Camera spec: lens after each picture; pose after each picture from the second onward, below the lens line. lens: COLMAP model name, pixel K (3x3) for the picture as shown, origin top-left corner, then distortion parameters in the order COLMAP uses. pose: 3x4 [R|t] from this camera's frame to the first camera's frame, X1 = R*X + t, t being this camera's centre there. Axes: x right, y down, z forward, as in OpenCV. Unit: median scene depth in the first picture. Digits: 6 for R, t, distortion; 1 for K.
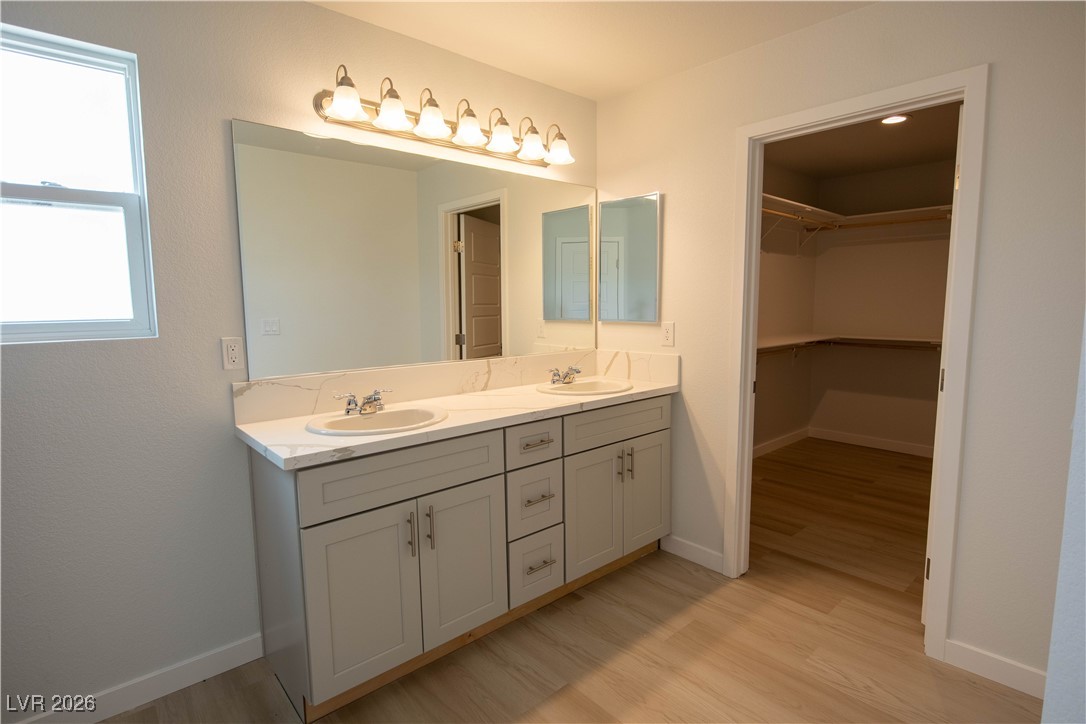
lens RADIAL K [[542.8, 0, 548.6], [0, 542.8, 357.0], [0, 0, 1]] dist [-0.000668, -0.006762]
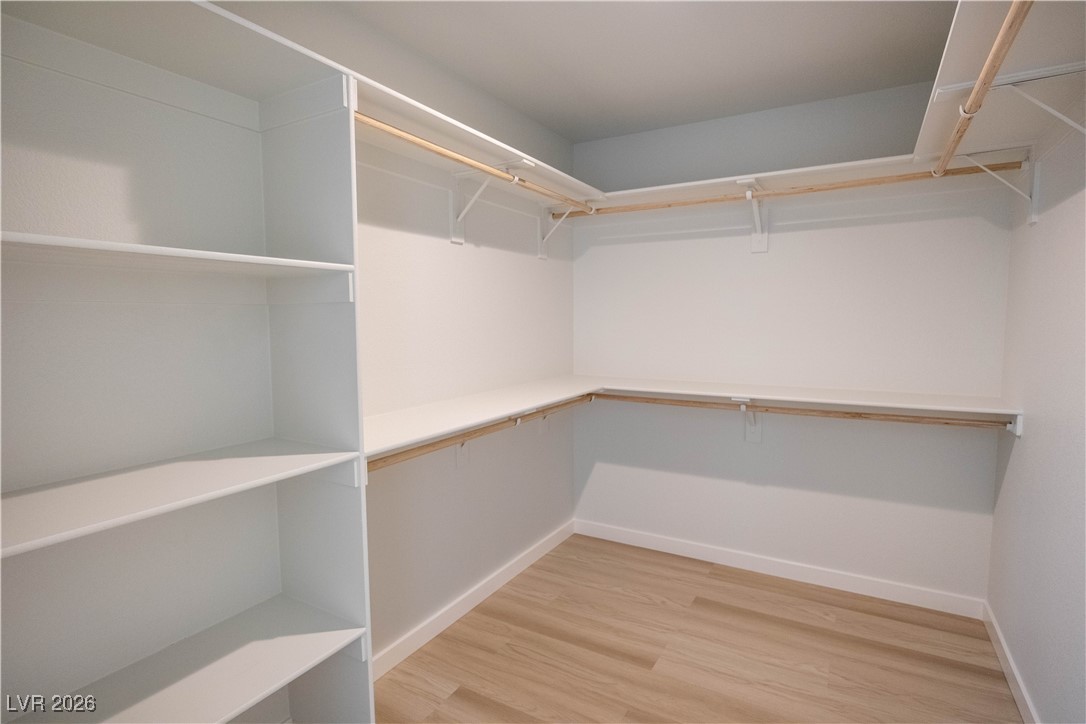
lens RADIAL K [[542.8, 0, 548.6], [0, 542.8, 357.0], [0, 0, 1]] dist [-0.000668, -0.006762]
pose [[0.950578, -0.022982, 0.309635, 0.257447], [0.032883, 0.999100, -0.026793, -0.050529], [-0.308740, 0.035651, 0.950478, 0.386014]]
